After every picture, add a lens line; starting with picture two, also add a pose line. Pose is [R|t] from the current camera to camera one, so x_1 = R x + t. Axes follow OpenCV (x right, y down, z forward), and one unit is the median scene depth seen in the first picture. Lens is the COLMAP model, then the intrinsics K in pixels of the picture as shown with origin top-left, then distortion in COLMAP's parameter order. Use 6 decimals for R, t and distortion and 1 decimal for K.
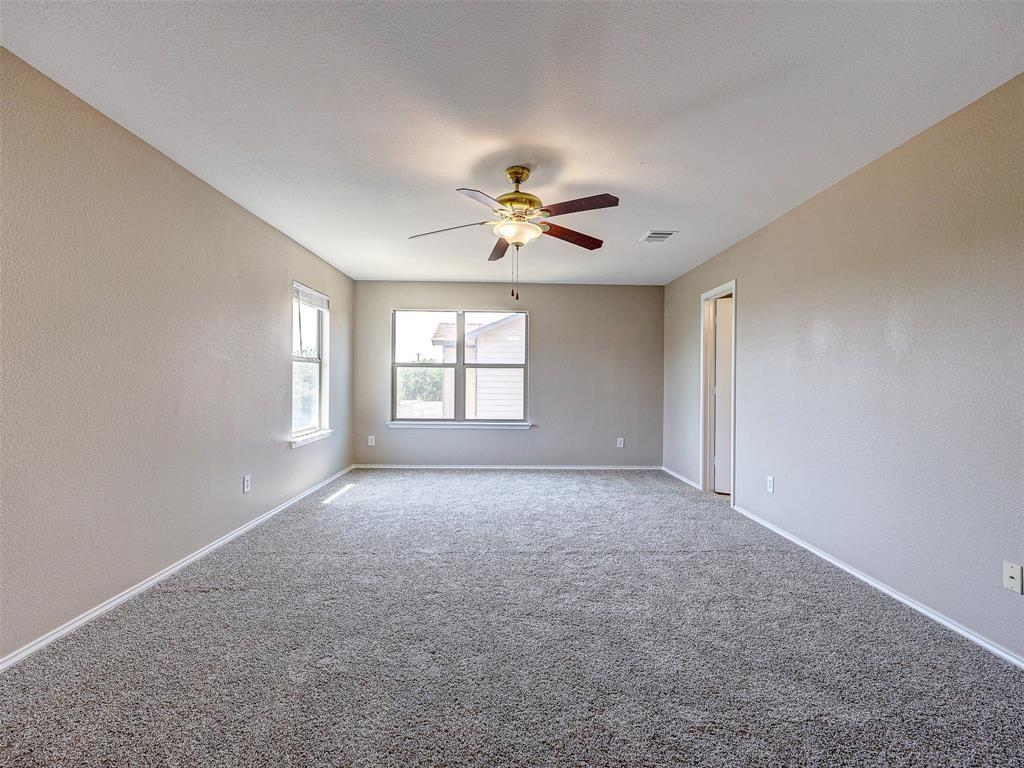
lens RADIAL K [[464.7, 0, 517.5], [0, 464.7, 381.0], [0, 0, 1]] dist [0.000722, -0.000088]
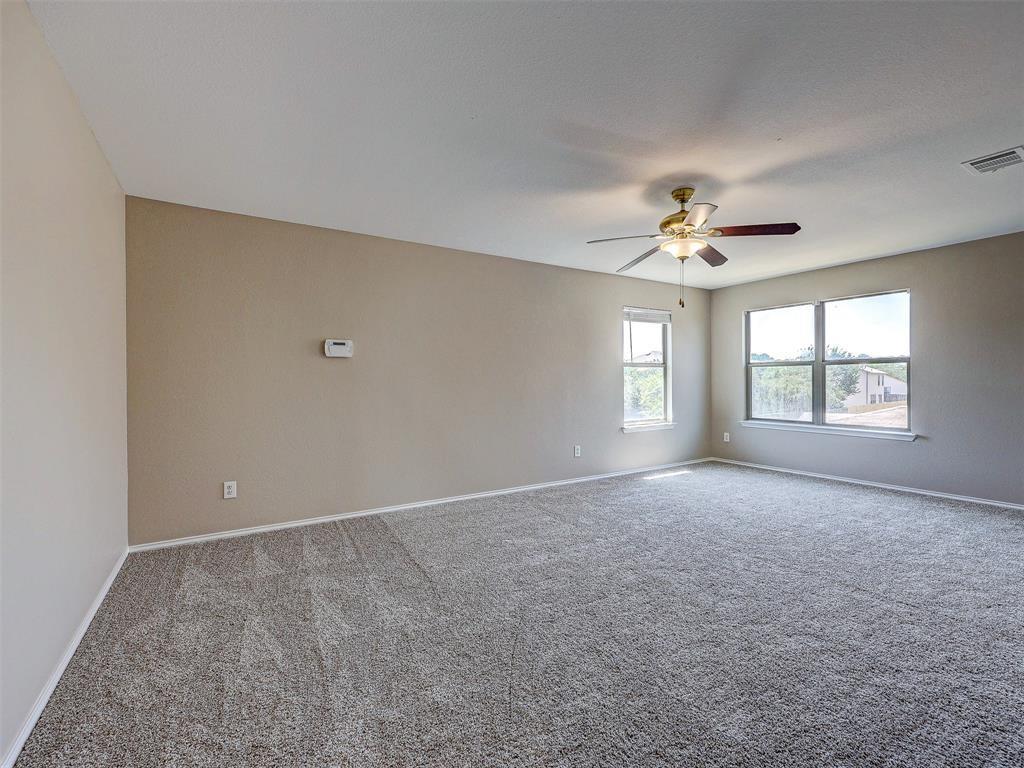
lens RADIAL K [[464.7, 0, 517.5], [0, 464.7, 381.0], [0, 0, 1]] dist [0.000722, -0.000088]
pose [[0.517310, -0.012222, -0.855711, 0.410988], [0.010486, 0.999913, -0.007942, 0.003439], [0.855734, -0.004864, 0.517394, 0.044103]]
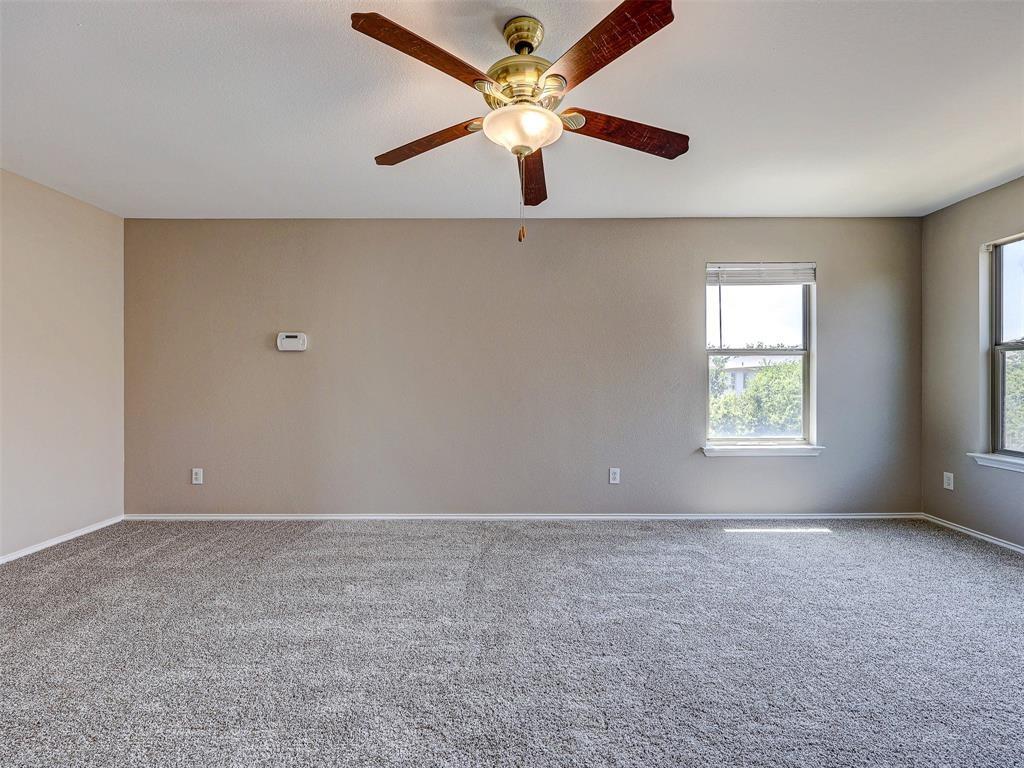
lens RADIAL K [[468.1, 0, 517.6], [0, 468.1, 380.0], [0, 0, 1]] dist [-0.000511, -0.000489]
pose [[-0.025414, -0.005799, -0.999660, 0.336700], [0.000698, 0.999983, -0.005818, 0.005668], [0.999677, -0.000846, -0.025409, 0.553581]]
